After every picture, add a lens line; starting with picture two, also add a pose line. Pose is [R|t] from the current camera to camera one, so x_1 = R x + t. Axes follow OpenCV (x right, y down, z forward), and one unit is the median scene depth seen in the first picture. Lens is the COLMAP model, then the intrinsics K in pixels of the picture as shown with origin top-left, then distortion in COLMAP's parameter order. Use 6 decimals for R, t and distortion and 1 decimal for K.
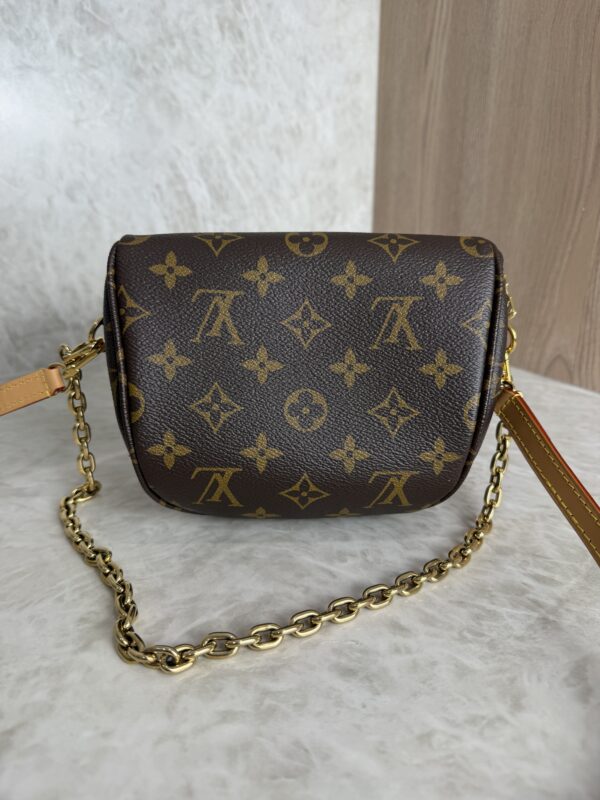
lens RADIAL K [[600.1, 0, 304.8], [0, 600.1, 390.5], [0, 0, 1]] dist [0.030296, -0.083167]
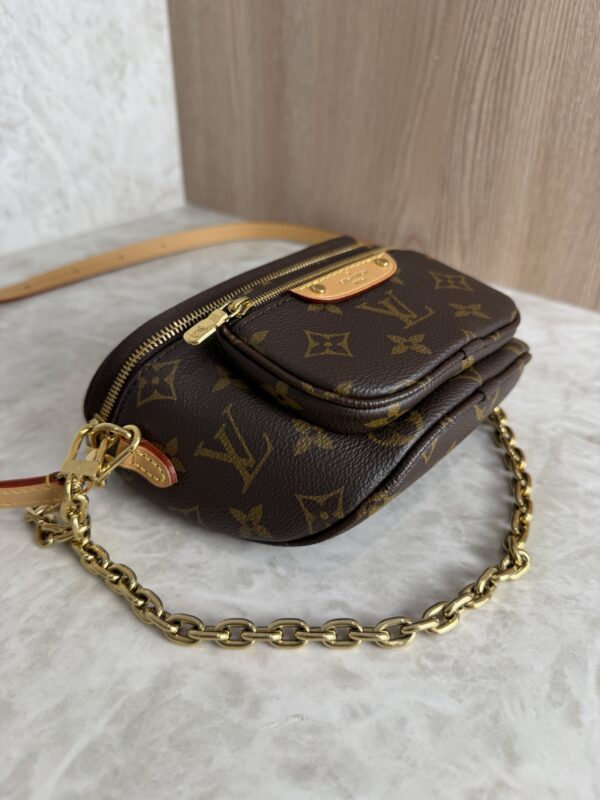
lens RADIAL K [[606.2, 0, 300.0], [0, 606.2, 400.0], [0, 0, 1]] dist [-0.041484, 0.009859]
pose [[0.946818, -0.170474, 0.272899, -0.025232], [0.098595, 0.961031, 0.258262, -0.076810], [-0.306292, -0.217621, 0.926729, 0.182358]]
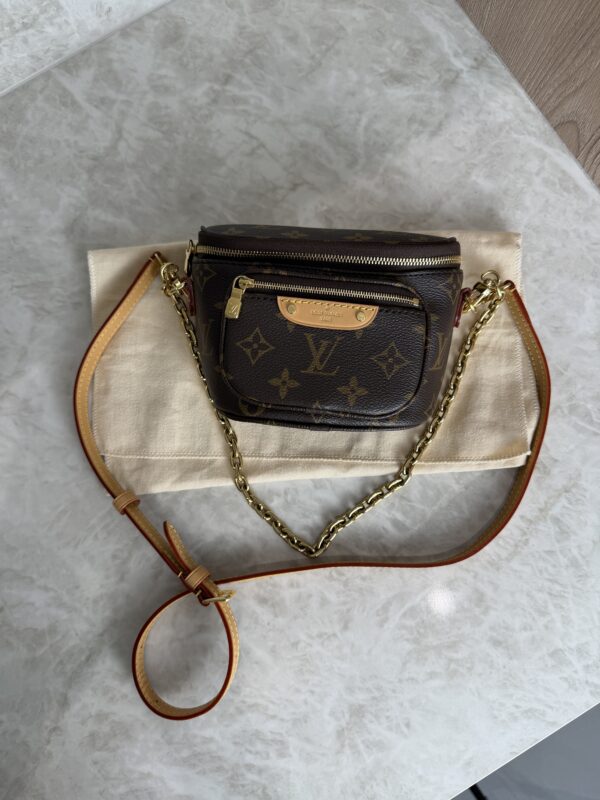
lens RADIAL K [[600.1, 0, 304.8], [0, 600.1, 390.5], [0, 0, 1]] dist [0.030296, -0.083167]
pose [[0.998326, 0.026562, -0.051371, 0.125022], [0.034013, 0.448741, 0.893014, -0.670809], [0.046773, -0.893267, 0.447086, 0.333158]]
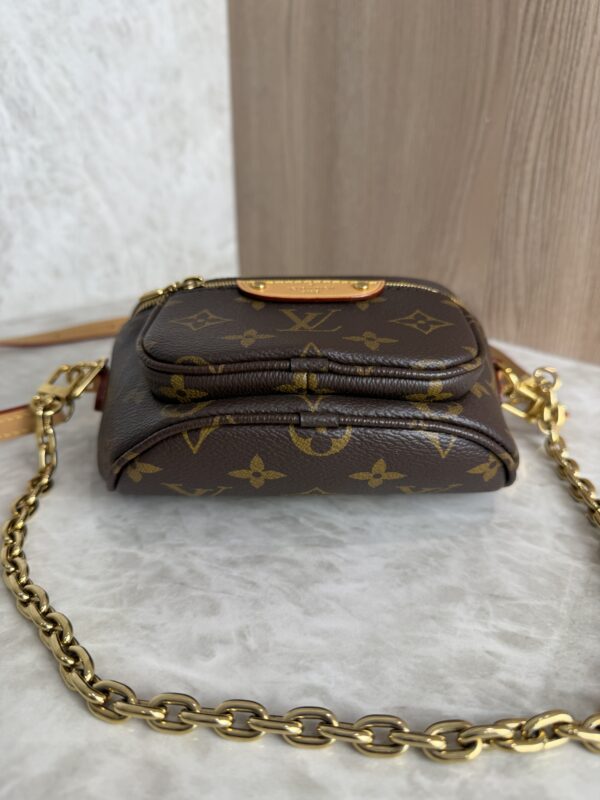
lens RADIAL K [[607.6, 0, 304.1], [0, 607.6, 401.8], [0, 0, 1]] dist [-0.056063, 0.015321]
pose [[0.978564, -0.083263, 0.188359, 0.037403], [0.067858, 0.993911, 0.086813, -0.010339], [-0.194441, -0.072170, 0.978256, 0.230324]]
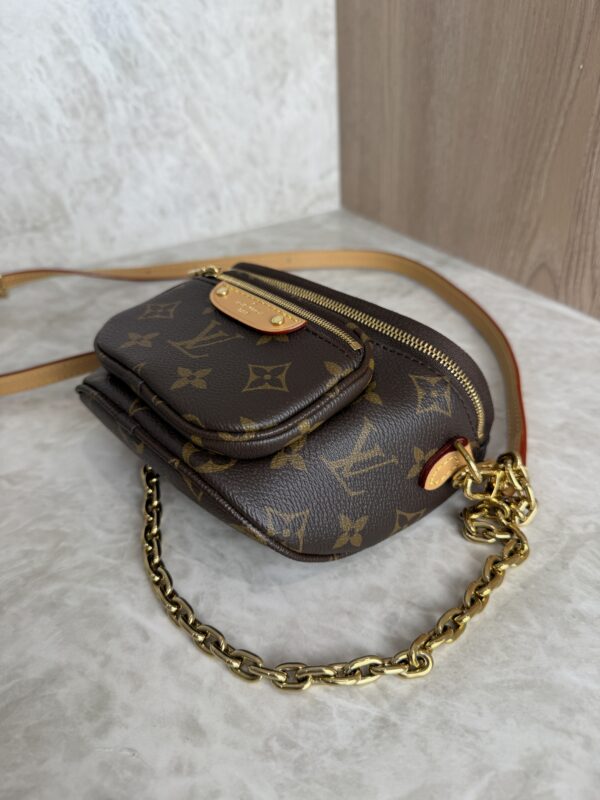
lens RADIAL K [[606.2, 0, 300.0], [0, 606.2, 400.0], [0, 0, 1]] dist [-0.041484, 0.009859]
pose [[0.996150, -0.014363, -0.086476, 0.181726], [0.036642, 0.964396, 0.261913, -0.113724], [0.079635, -0.264074, 0.961209, 0.176052]]
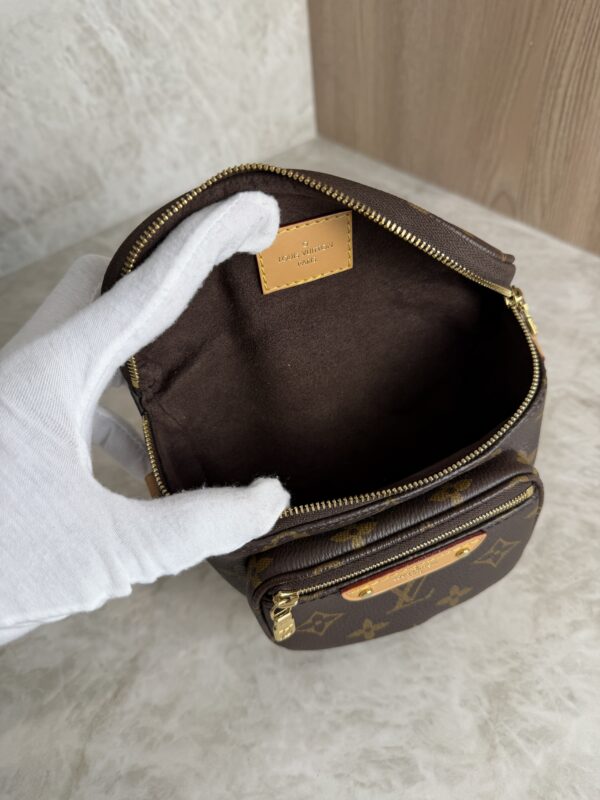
lens RADIAL K [[606.2, 0, 300.0], [0, 606.2, 400.0], [0, 0, 1]] dist [-0.041484, 0.009859]
pose [[0.989481, -0.143839, 0.015441, 0.008593], [0.120435, 0.878174, 0.462931, -0.286619], [-0.080147, -0.456202, 0.886260, -0.057284]]
